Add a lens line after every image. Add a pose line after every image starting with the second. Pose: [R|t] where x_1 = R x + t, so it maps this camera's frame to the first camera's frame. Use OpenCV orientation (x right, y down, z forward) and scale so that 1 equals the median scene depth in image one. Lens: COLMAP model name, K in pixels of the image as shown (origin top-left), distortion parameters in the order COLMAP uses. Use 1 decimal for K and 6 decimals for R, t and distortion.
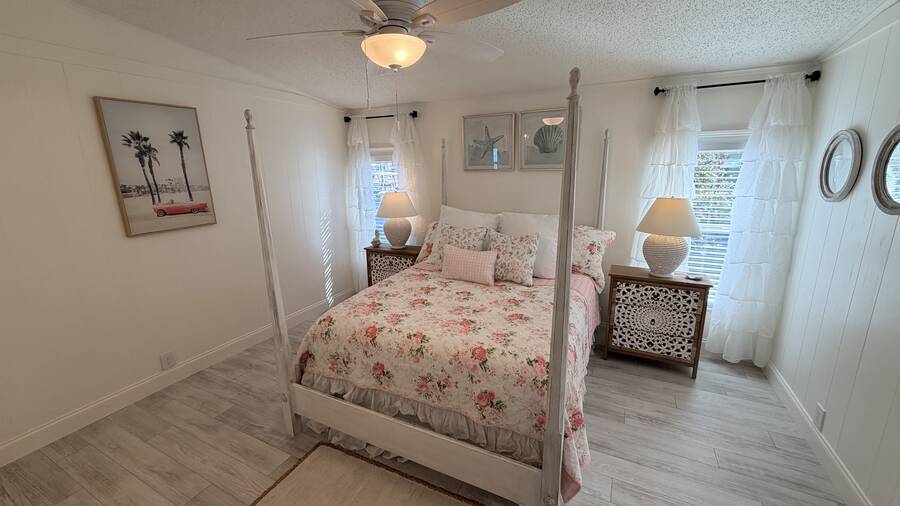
lens RADIAL K [[357.3, 0, 451.0], [0, 357.3, 251.3], [0, 0, 1]] dist [0.001310, -0.000815]
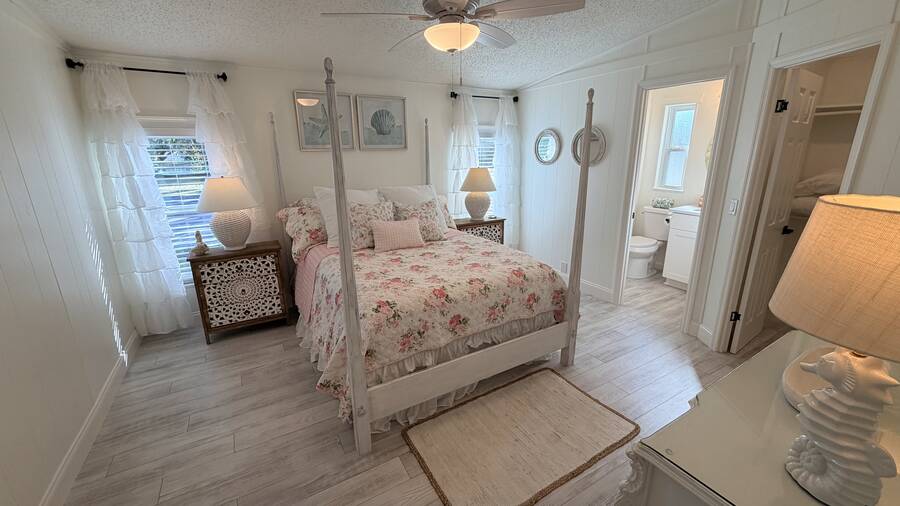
lens RADIAL K [[357.3, 0, 449.5], [0, 357.3, 250.0], [0, 0, 1]] dist [0.001310, -0.000815]
pose [[0.549517, -0.213920, 0.807632, -0.802876], [0.192243, 0.973102, 0.126946, -0.026202], [-0.813065, 0.085502, 0.575860, 0.258668]]
